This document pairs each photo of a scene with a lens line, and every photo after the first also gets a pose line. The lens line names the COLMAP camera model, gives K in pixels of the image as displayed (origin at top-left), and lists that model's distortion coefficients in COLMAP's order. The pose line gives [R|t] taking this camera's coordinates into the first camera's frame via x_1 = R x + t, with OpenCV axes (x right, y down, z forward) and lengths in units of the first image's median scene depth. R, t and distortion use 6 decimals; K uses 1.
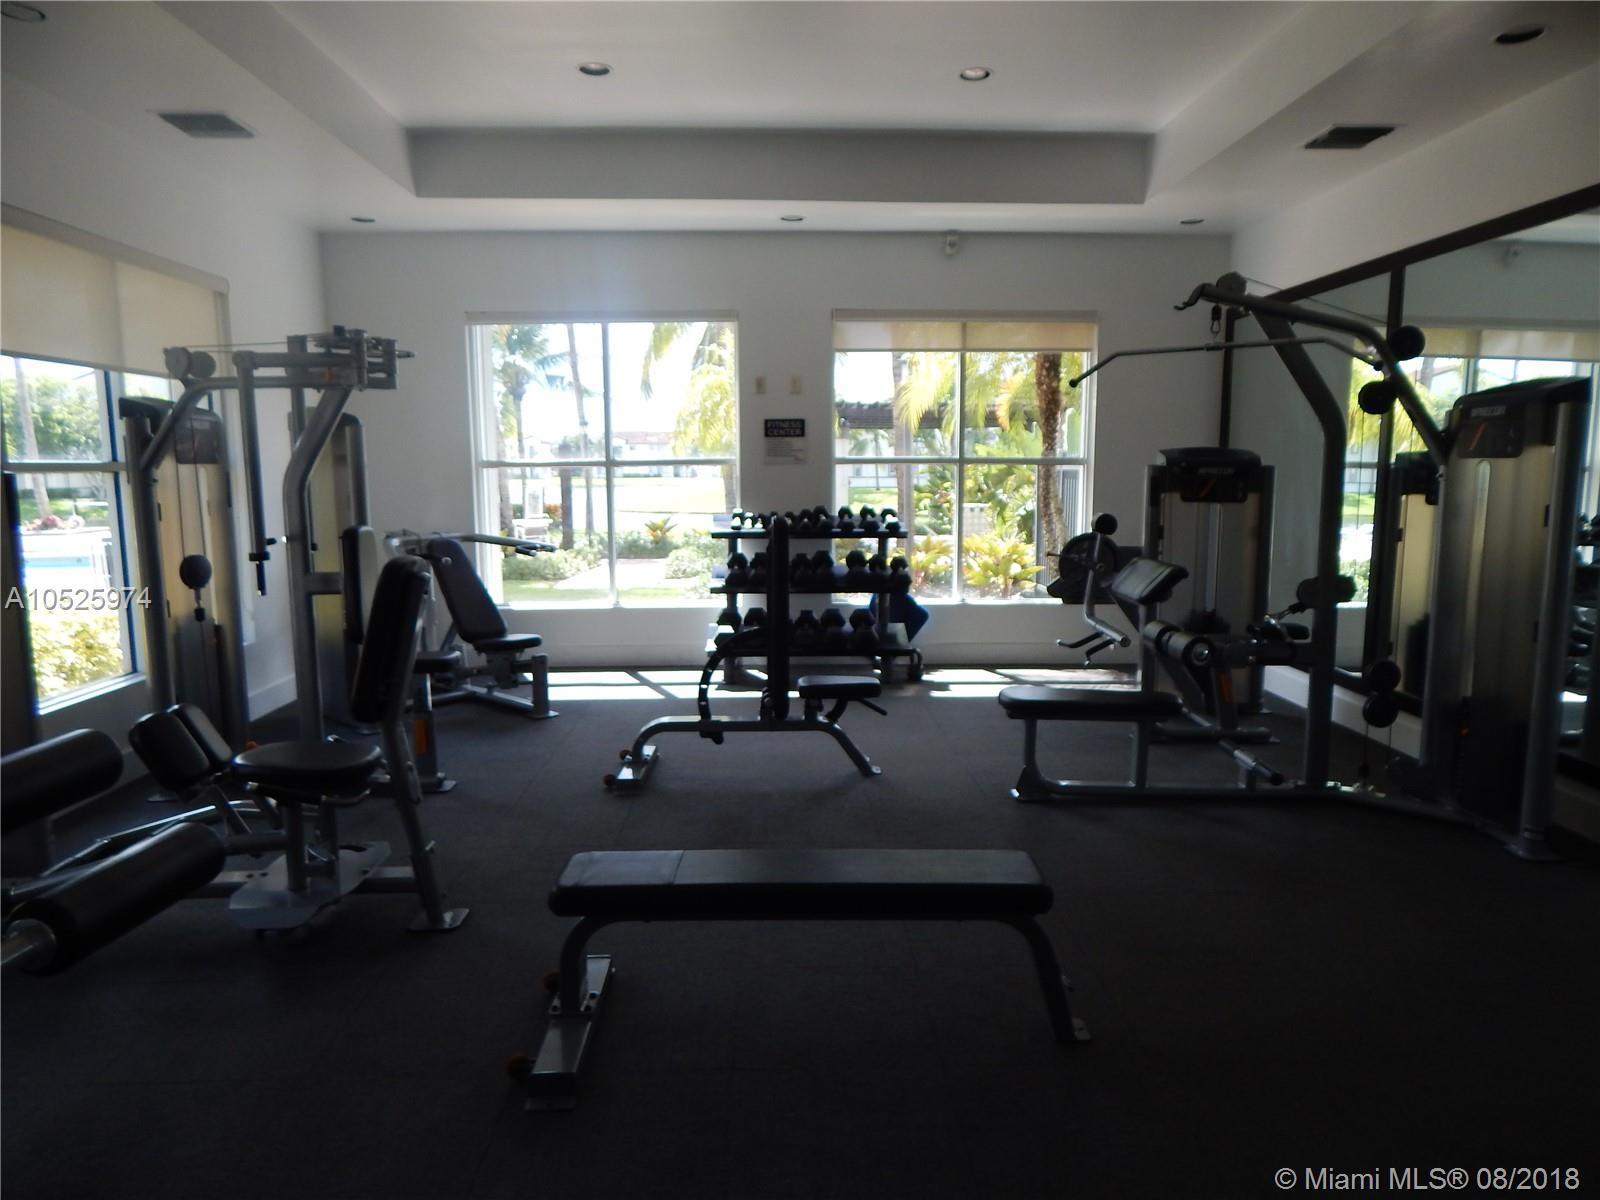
lens RADIAL K [[1040.5, 0, 805.4], [0, 1040.5, 576.3], [0, 0, 1]] dist [-0.000393, -0.003110]
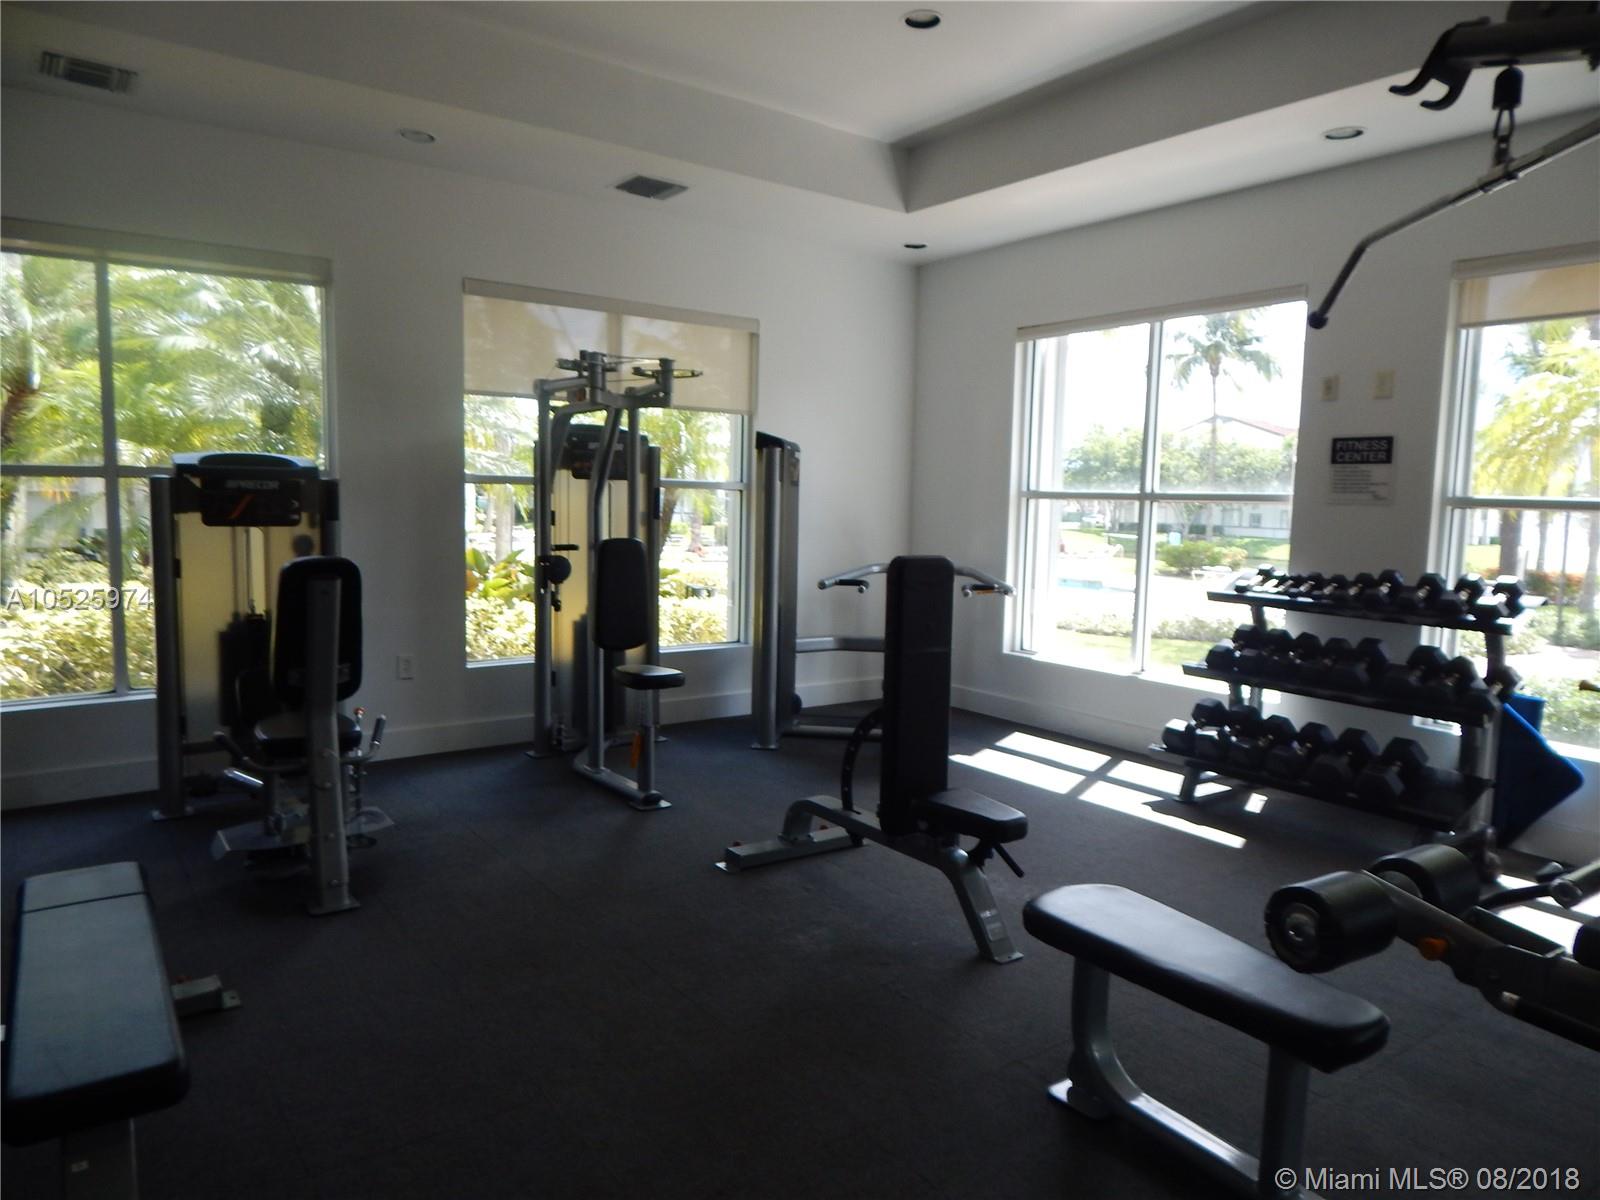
lens RADIAL K [[1044.2, 0, 800.0], [0, 1044.2, 600.0], [0, 0, 1]] dist [-0.019487, 0.000083]
pose [[0.560175, 0.102474, -0.822011, 0.337049], [-0.119136, 0.991969, 0.042474, -0.032615], [0.819762, 0.074138, 0.567885, 0.334827]]
